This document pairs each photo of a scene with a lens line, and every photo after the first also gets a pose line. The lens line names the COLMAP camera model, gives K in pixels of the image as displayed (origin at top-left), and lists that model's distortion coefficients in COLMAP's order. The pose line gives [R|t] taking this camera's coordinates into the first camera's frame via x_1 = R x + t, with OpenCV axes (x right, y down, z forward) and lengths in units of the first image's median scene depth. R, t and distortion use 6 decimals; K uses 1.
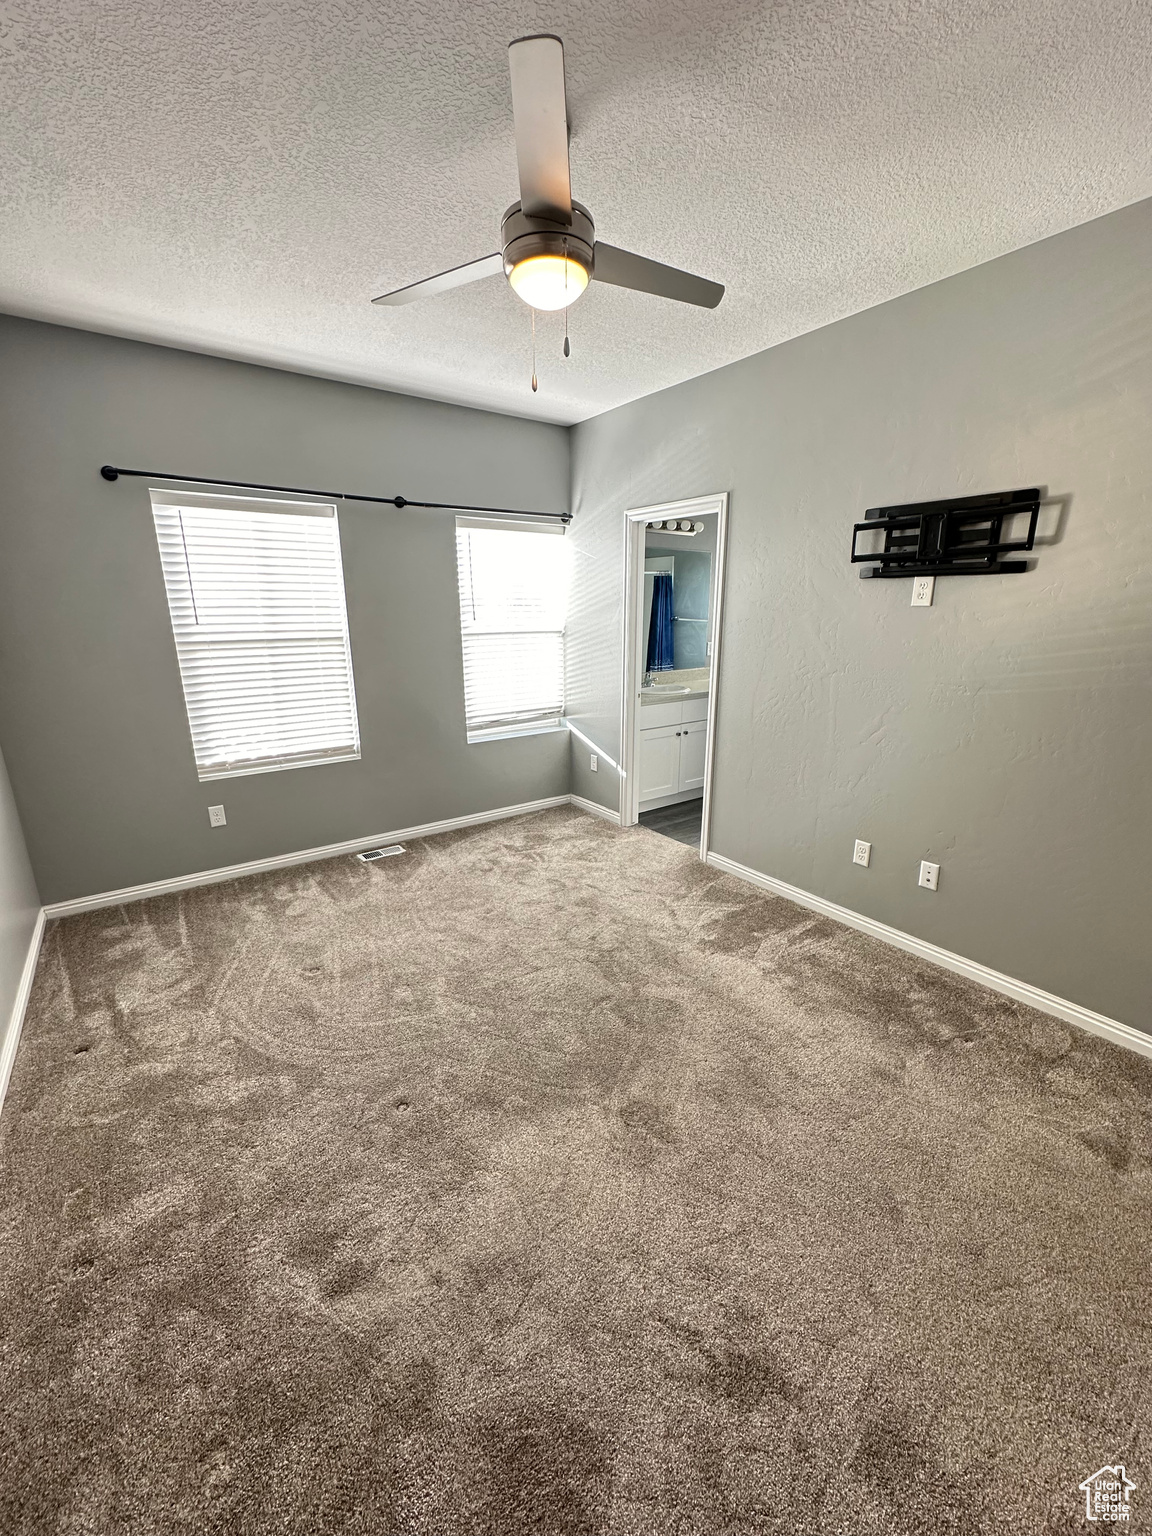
lens RADIAL K [[610.6, 0, 576.0], [0, 610.6, 768.0], [0, 0, 1]] dist [-0.002955, 0.000556]
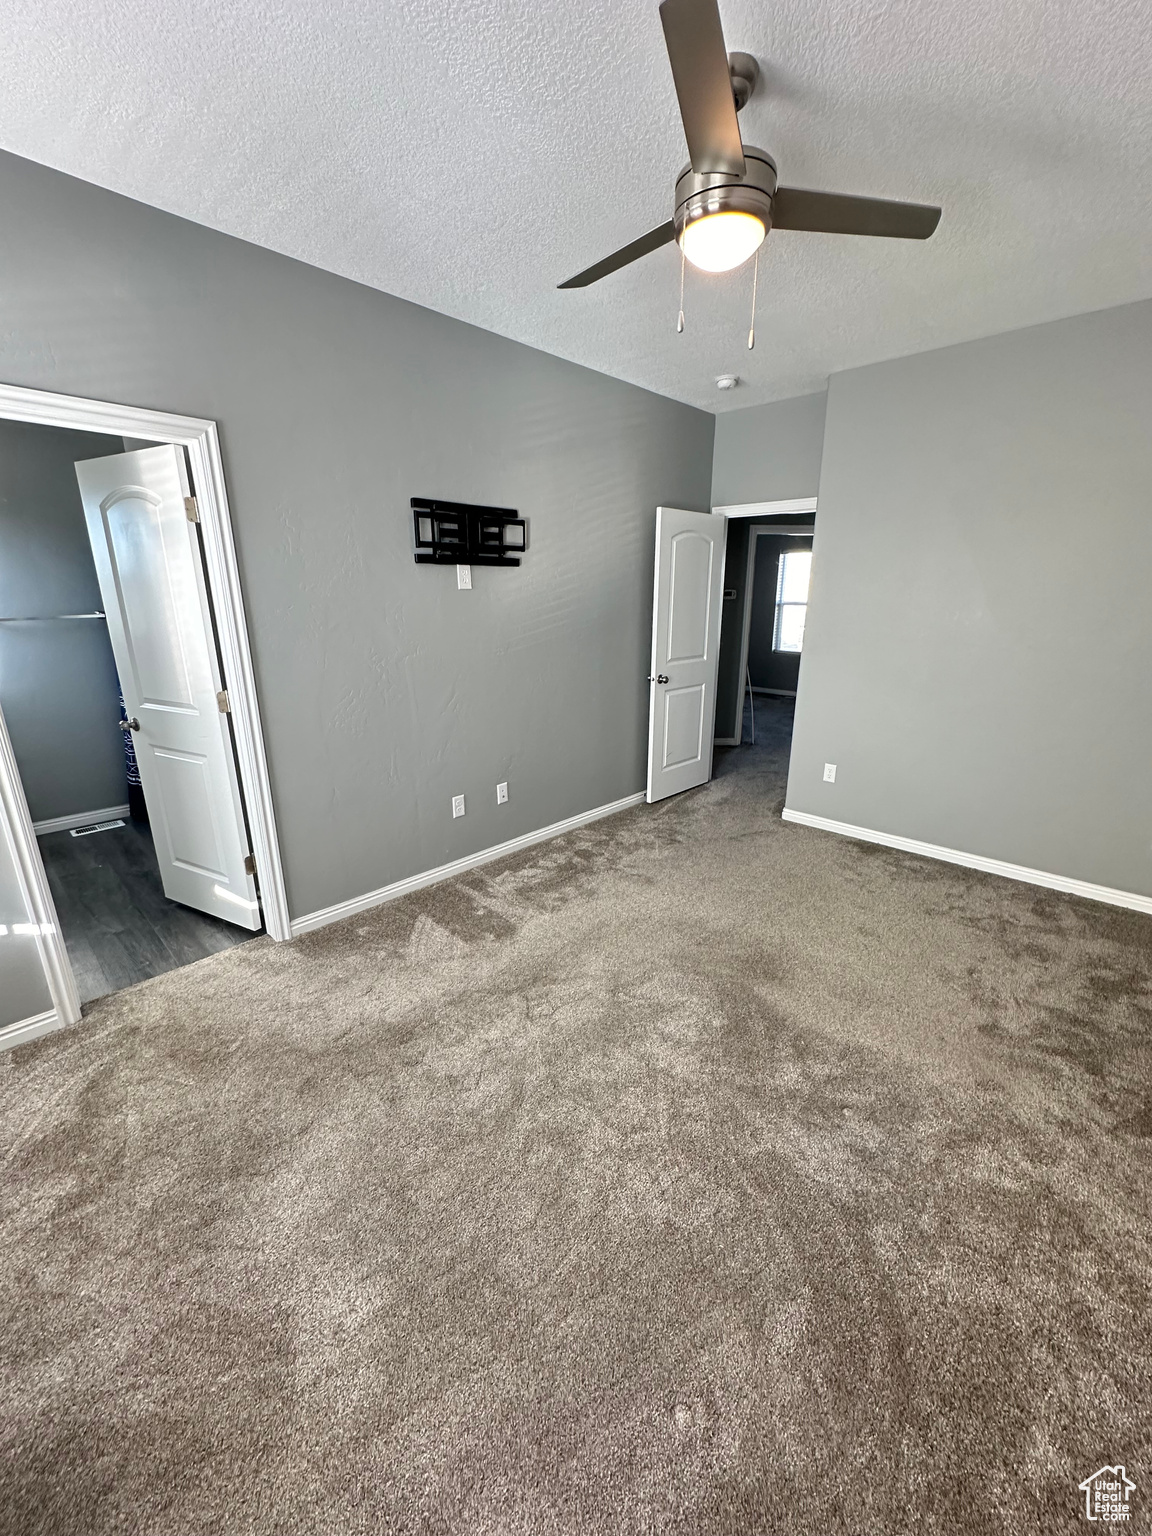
lens RADIAL K [[610.6, 0, 576.0], [0, 610.6, 768.0], [0, 0, 1]] dist [-0.002955, 0.000556]
pose [[-0.184474, -0.274456, 0.943739, -0.594000], [0.252824, 0.914654, 0.315417, -0.217392], [-0.949763, 0.296786, -0.099341, 0.827643]]
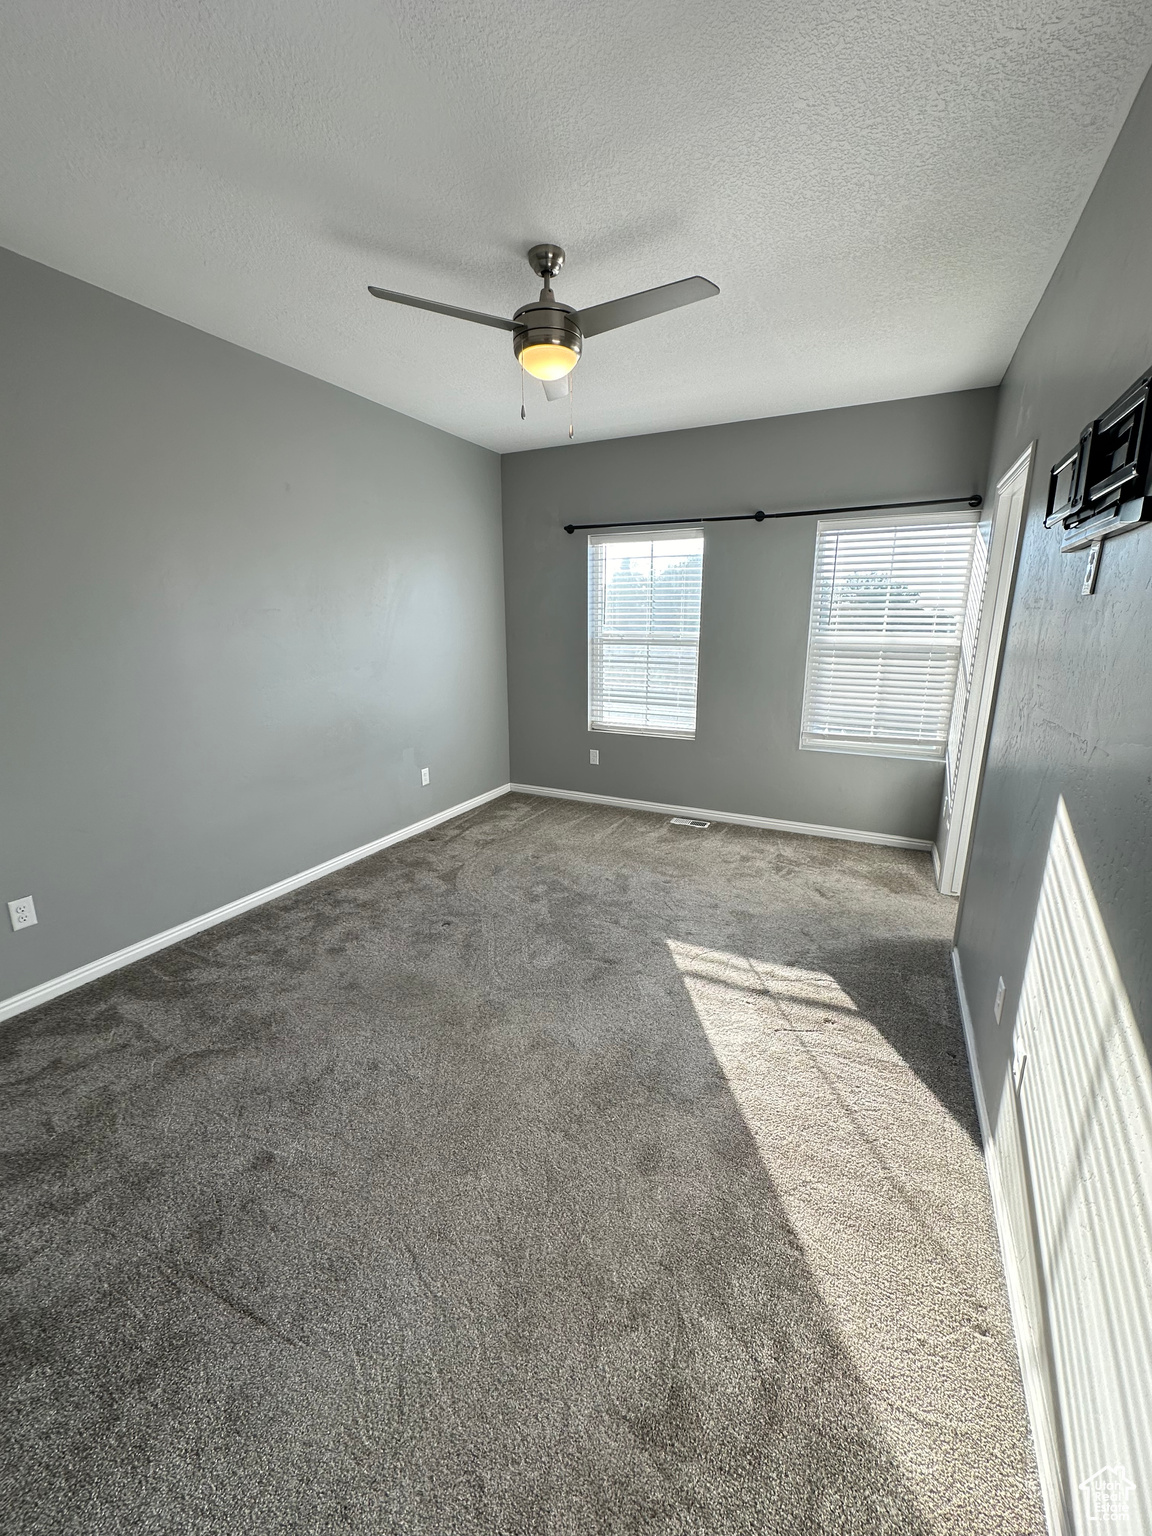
lens RADIAL K [[610.6, 0, 576.0], [0, 610.6, 768.0], [0, 0, 1]] dist [-0.002955, 0.000556]
pose [[0.465137, 0.211311, -0.859648, 0.697929], [-0.229344, 0.966701, 0.113533, -0.054528], [0.855014, 0.144347, 0.498111, 0.274545]]
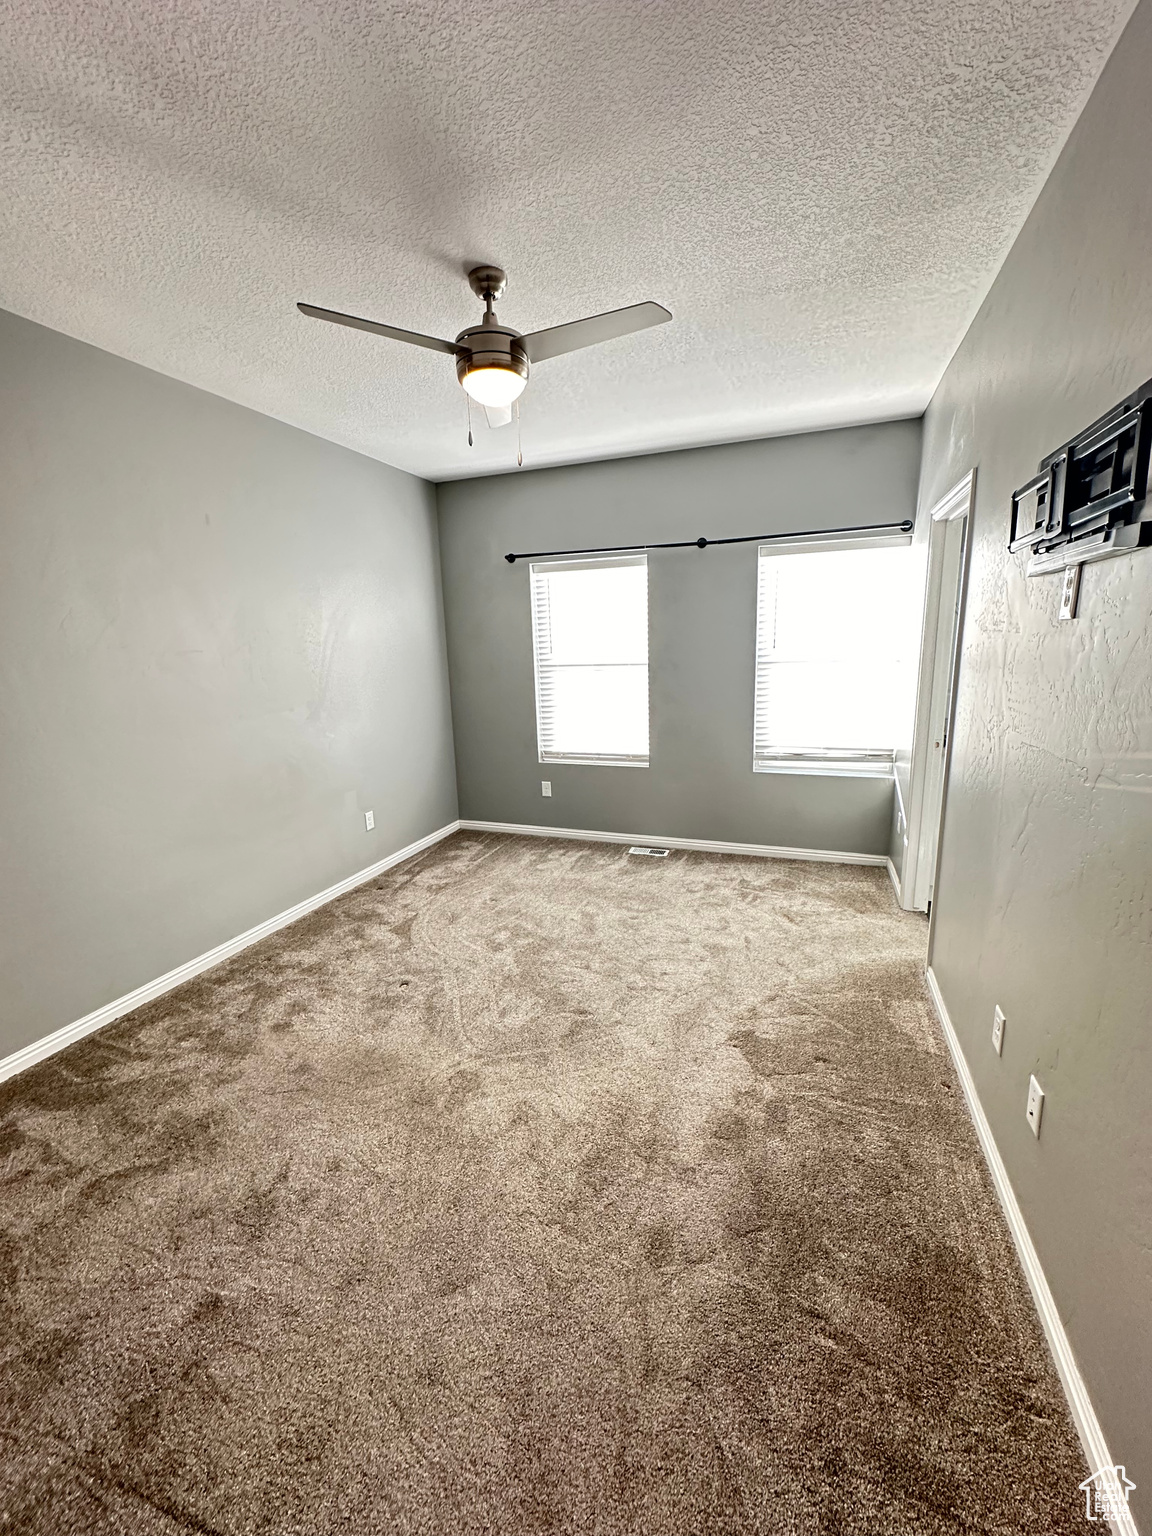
lens RADIAL K [[610.6, 0, 576.0], [0, 610.6, 768.0], [0, 0, 1]] dist [-0.002955, 0.000556]
pose [[0.557813, 0.152839, -0.815773, 0.639412], [-0.188021, 0.980615, 0.055157, -0.063714], [0.808389, 0.122615, 0.575736, 0.268153]]
